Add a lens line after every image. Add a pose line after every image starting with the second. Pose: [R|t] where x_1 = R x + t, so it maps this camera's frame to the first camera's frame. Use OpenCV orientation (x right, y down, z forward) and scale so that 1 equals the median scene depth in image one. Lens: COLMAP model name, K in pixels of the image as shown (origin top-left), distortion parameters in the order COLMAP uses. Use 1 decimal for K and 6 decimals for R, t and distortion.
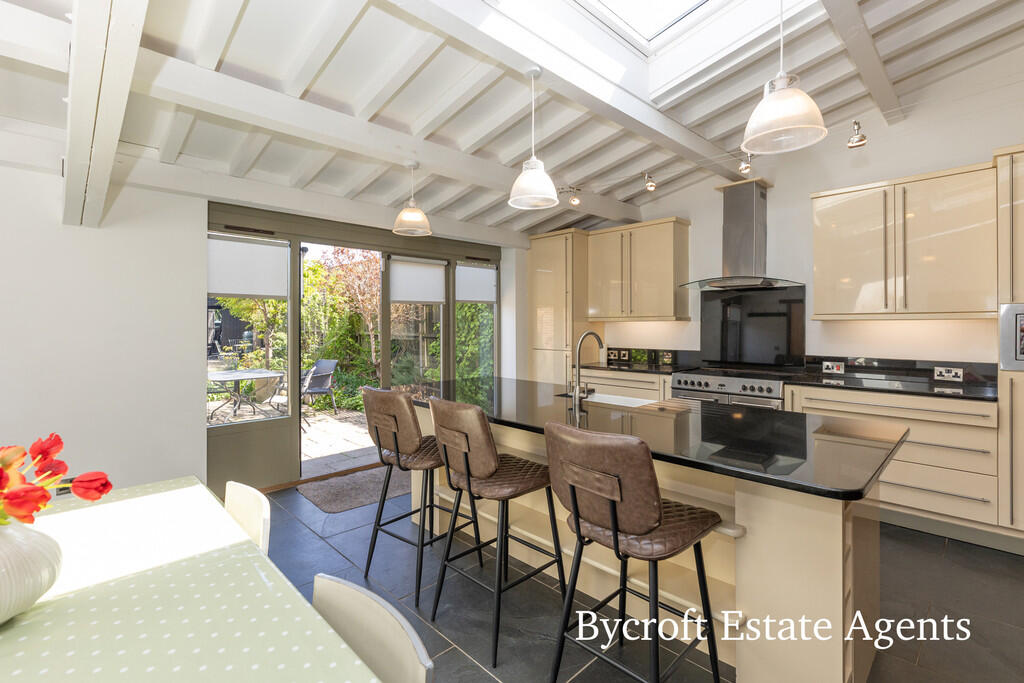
lens RADIAL K [[463.1, 0, 512.2], [0, 463.1, 325.3], [0, 0, 1]] dist [0.001235, 0.000039]
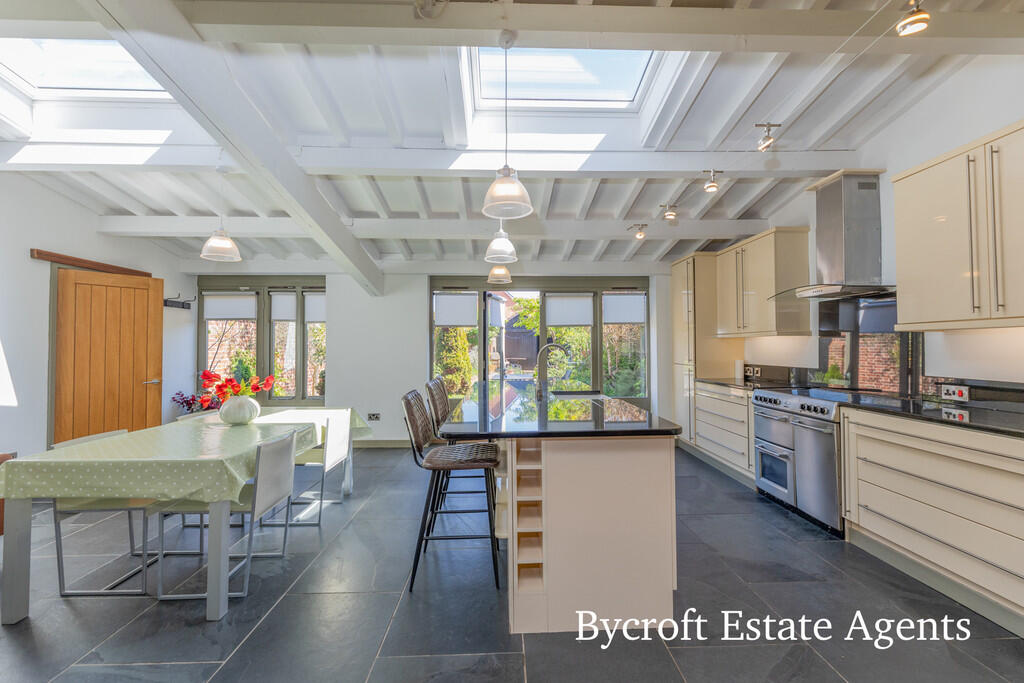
lens RADIAL K [[413.3, 0, 517.3], [0, 413.3, 337.3], [0, 0, 1]] dist [0.000383, 0.000098]
pose [[0.736305, -0.015705, -0.676468, 0.514658], [-0.000010, 0.999730, -0.023221, 0.013286], [0.676650, 0.017104, 0.736106, 0.012592]]
